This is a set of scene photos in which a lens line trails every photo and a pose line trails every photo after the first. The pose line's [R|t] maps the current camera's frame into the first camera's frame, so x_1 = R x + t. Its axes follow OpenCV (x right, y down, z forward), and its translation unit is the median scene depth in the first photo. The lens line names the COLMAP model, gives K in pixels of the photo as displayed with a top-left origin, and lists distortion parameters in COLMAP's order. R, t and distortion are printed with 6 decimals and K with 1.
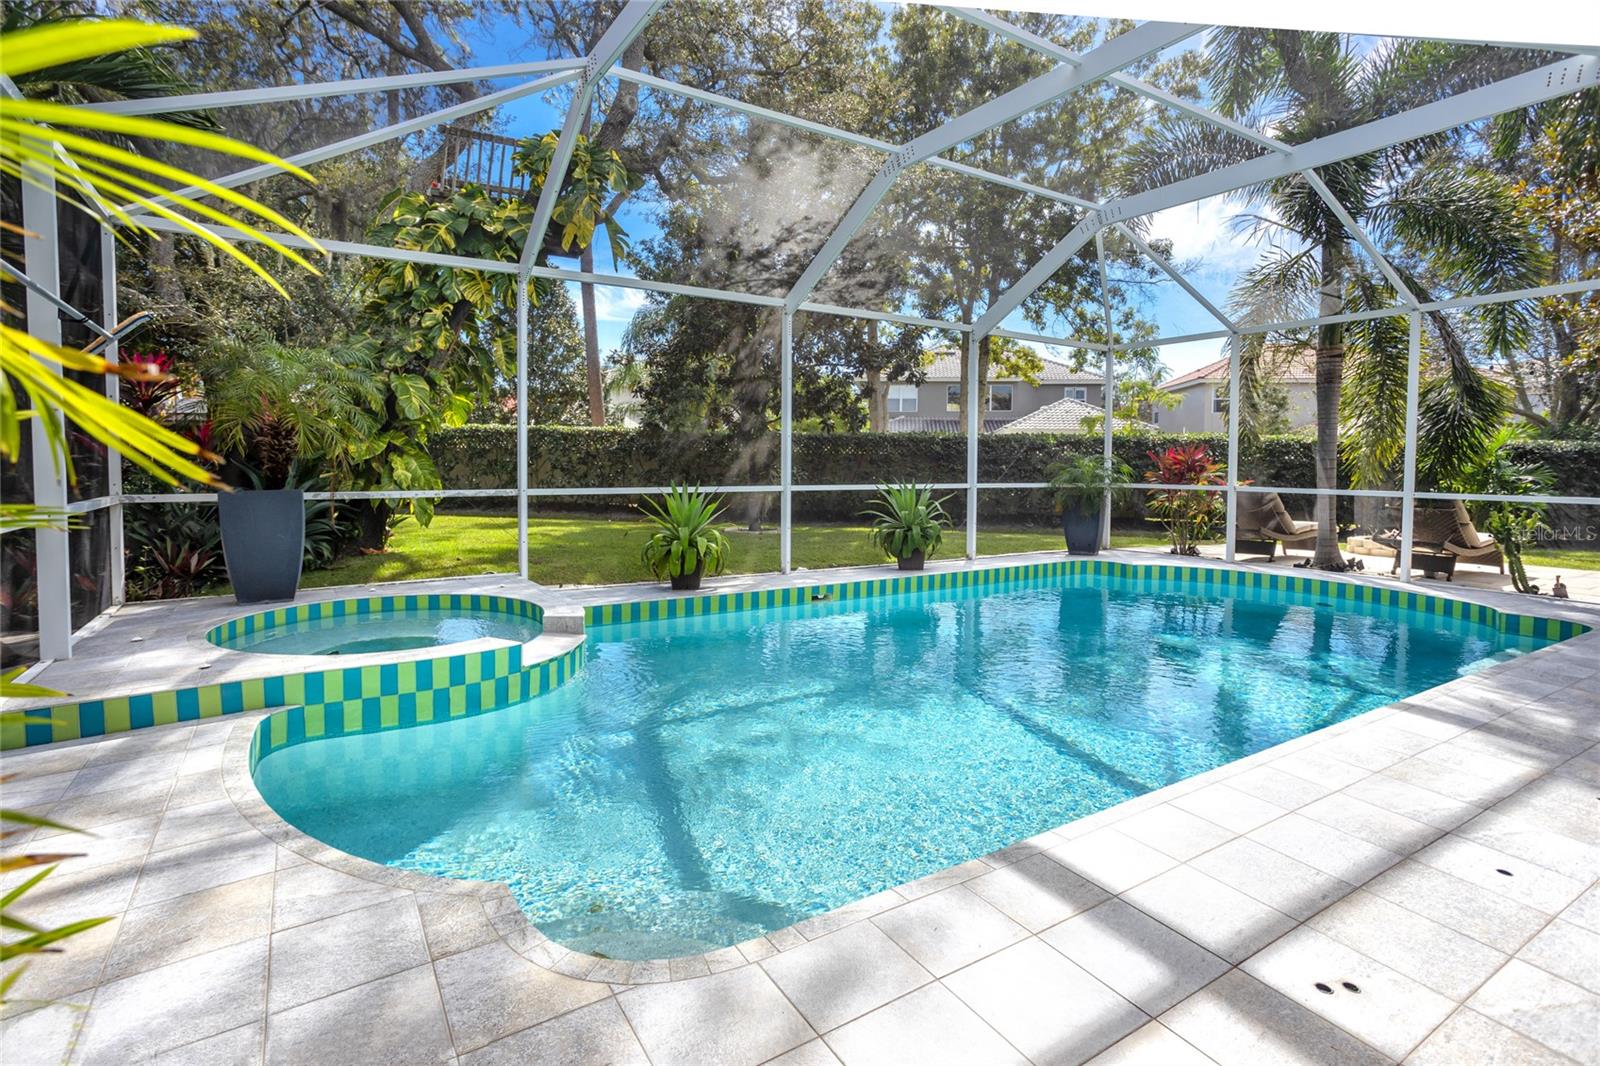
lens RADIAL K [[763.9, 0, 790.7], [0, 763.9, 476.2], [0, 0, 1]] dist [-0.011475, 0.000656]
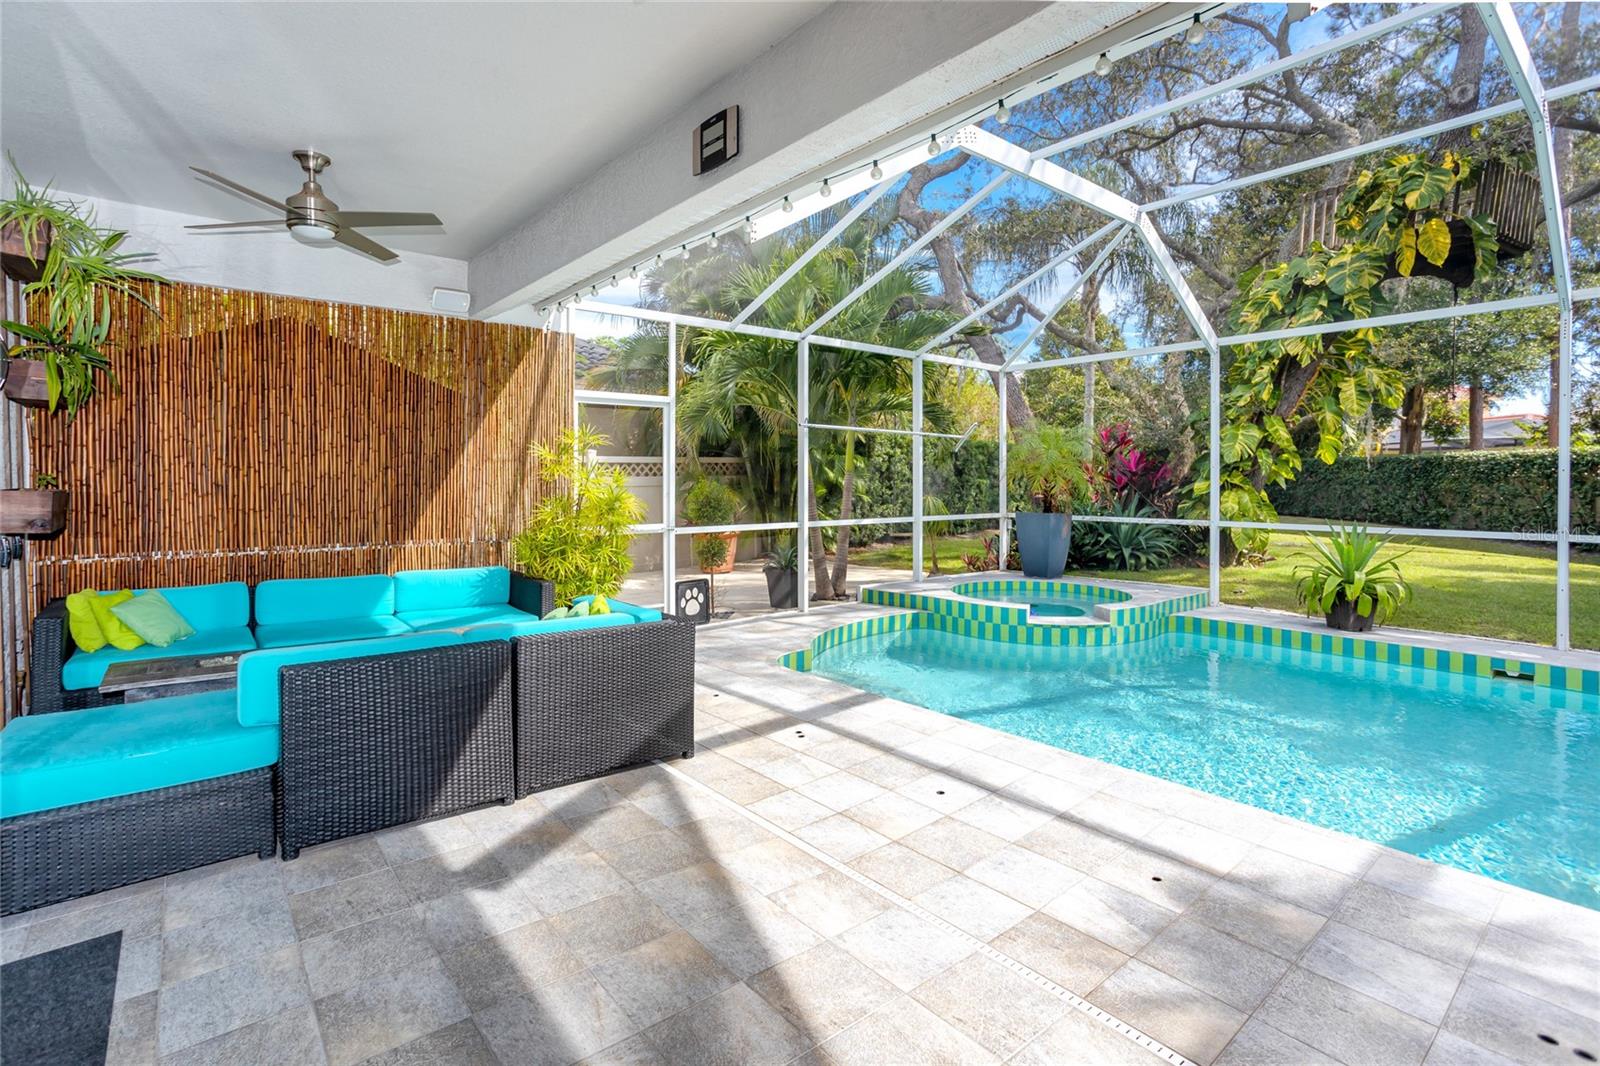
lens RADIAL K [[755.3, 0, 773.1], [0, 755.3, 516.0], [0, 0, 1]] dist [-0.017696, 0.019458]
pose [[0.098193, 0.030435, -0.994702, 0.661556], [-0.013661, 0.999479, 0.029232, -0.014278], [0.995074, 0.010718, 0.098557, 0.147808]]
